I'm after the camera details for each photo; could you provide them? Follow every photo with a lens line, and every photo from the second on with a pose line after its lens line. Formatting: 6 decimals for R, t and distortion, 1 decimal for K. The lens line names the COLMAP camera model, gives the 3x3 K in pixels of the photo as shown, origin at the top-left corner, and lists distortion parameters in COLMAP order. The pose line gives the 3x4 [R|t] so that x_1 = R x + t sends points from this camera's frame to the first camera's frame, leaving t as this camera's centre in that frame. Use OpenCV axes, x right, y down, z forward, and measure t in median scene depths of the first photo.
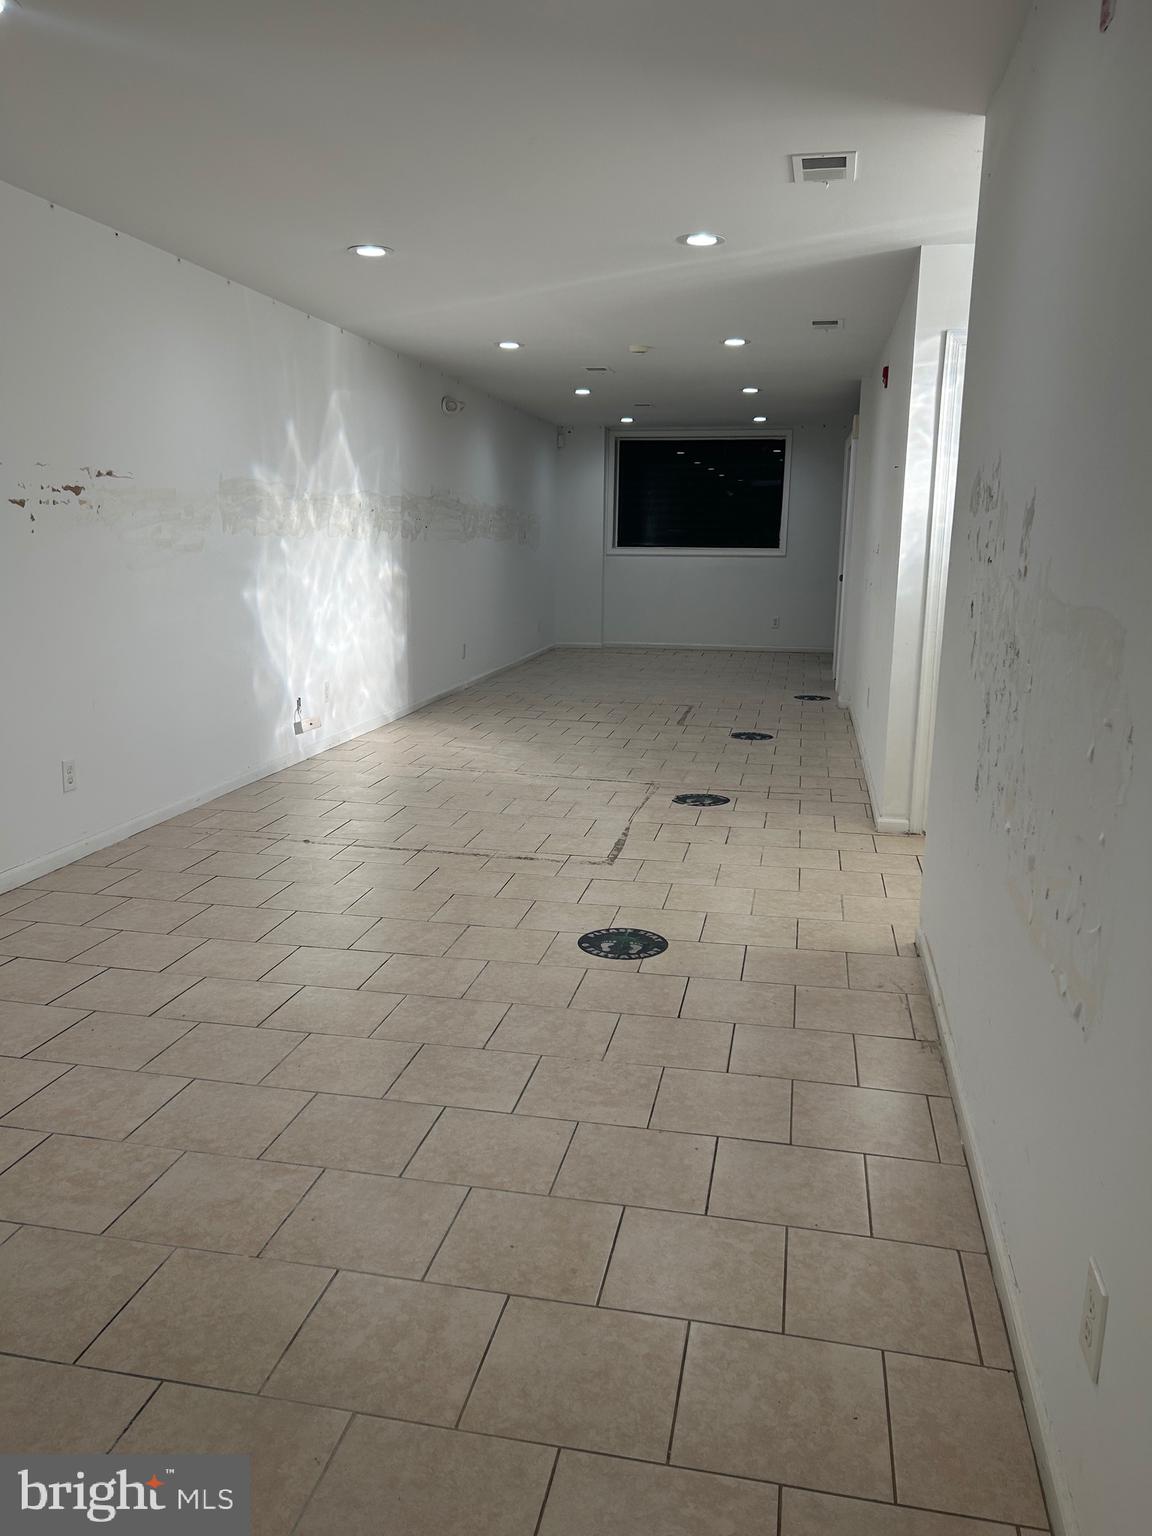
lens RADIAL K [[1158.9, 0, 584.7], [0, 1158.9, 769.0], [0, 0, 1]] dist [0.053732, -0.056658]
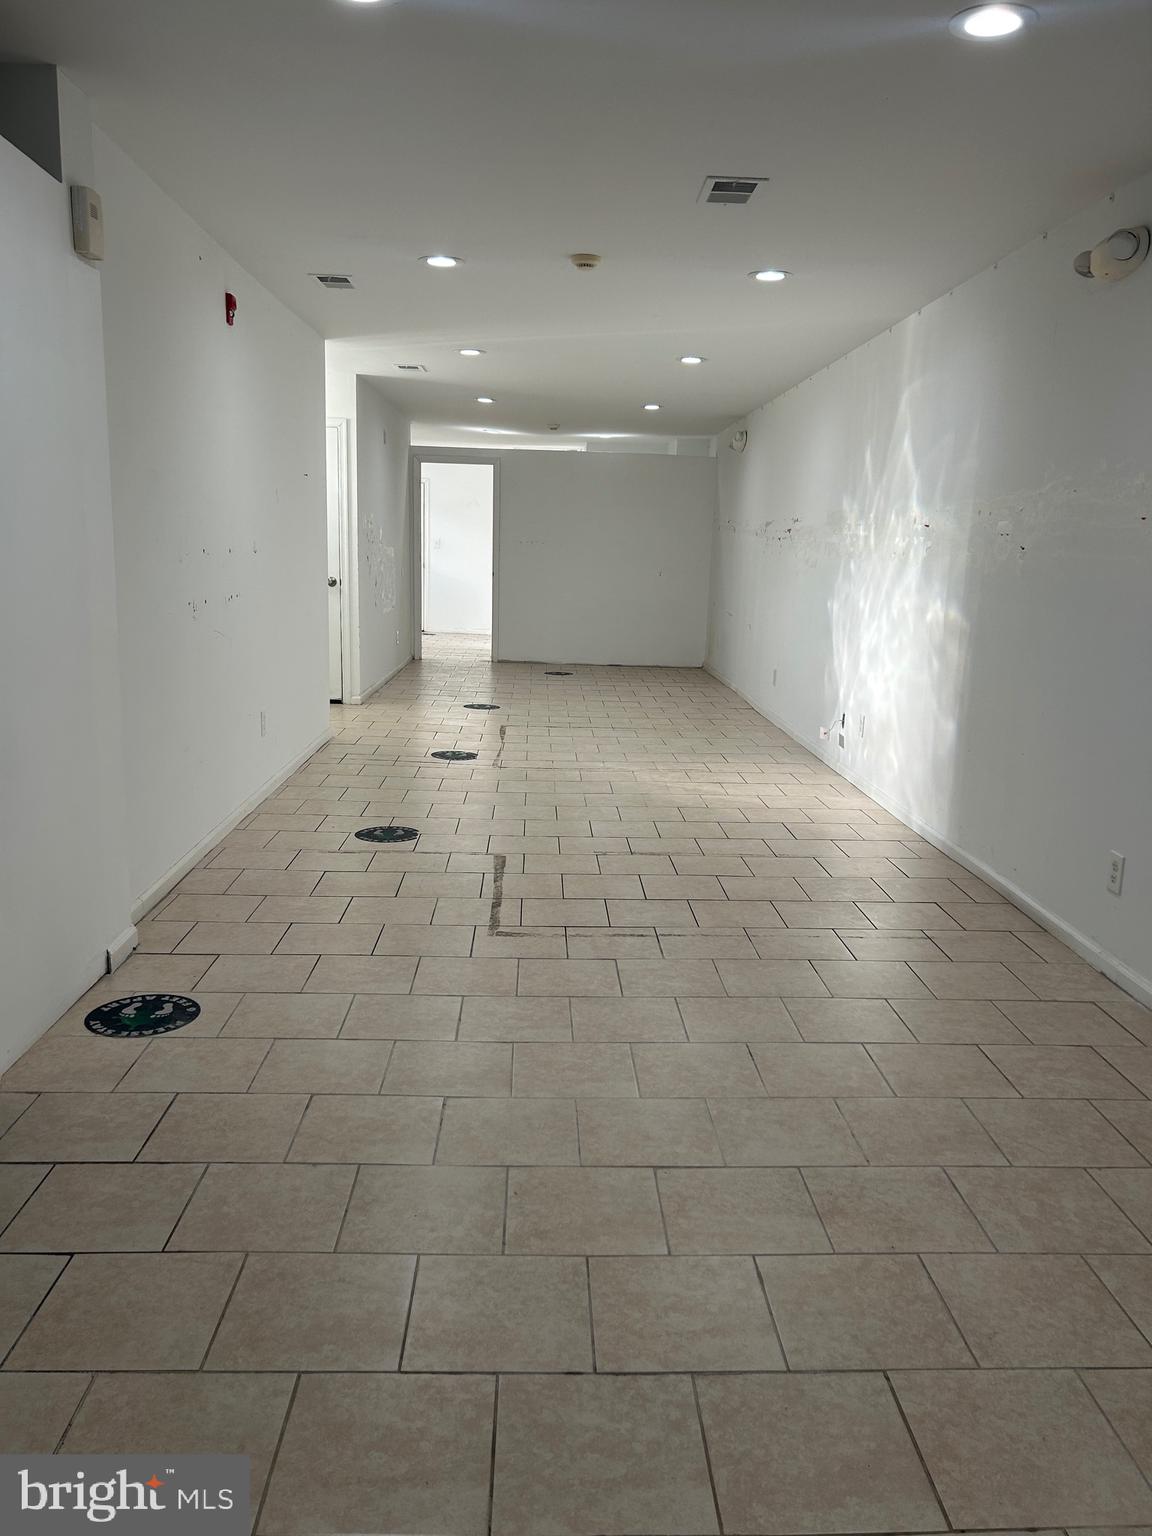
lens RADIAL K [[1158.9, 0, 573.0], [0, 1158.9, 775.9], [0, 0, 1]] dist [0.053732, -0.056658]
pose [[-0.974745, -0.006928, -0.223215, 0.323822], [-0.093054, 0.921216, 0.377760, -0.548311], [0.203012, 0.388991, -0.898595, 2.753824]]
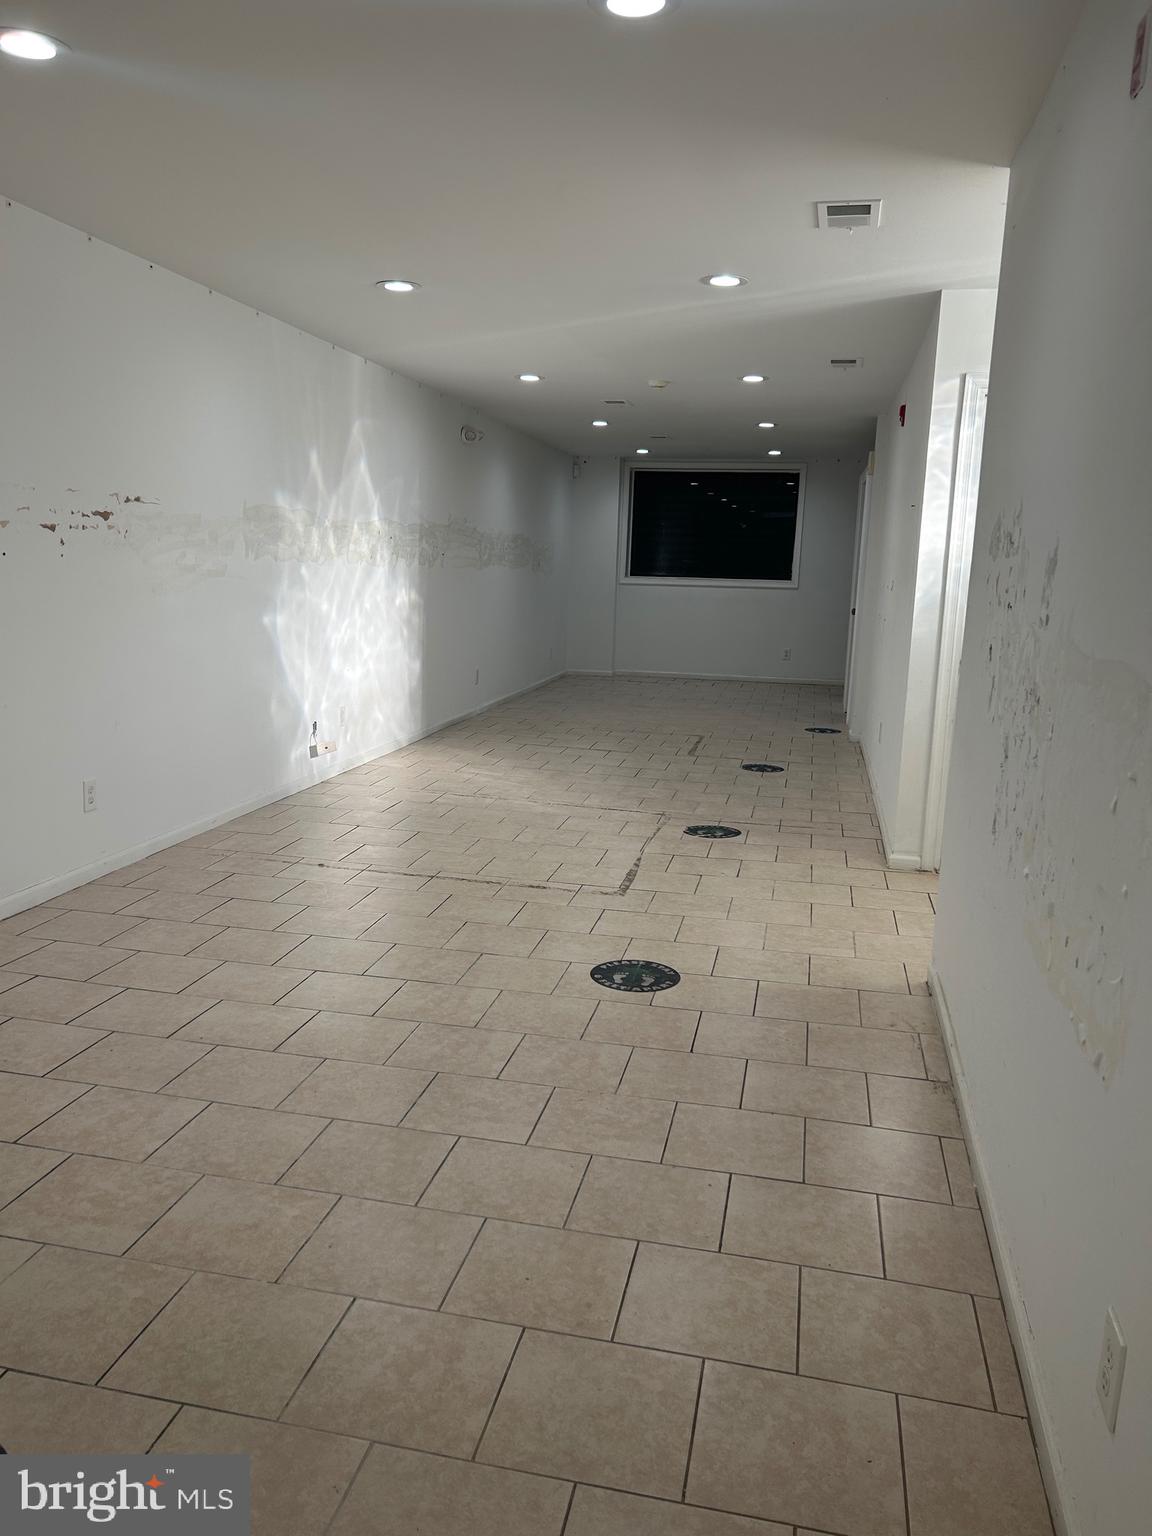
lens RADIAL K [[1158.9, 0, 575.7], [0, 1158.9, 771.5], [0, 0, 1]] dist [0.053732, -0.056658]
pose [[0.999710, 0.020552, -0.012581, -0.008252], [-0.020789, 0.999603, -0.018996, -0.005195], [0.012185, 0.019252, 0.999740, -0.007882]]
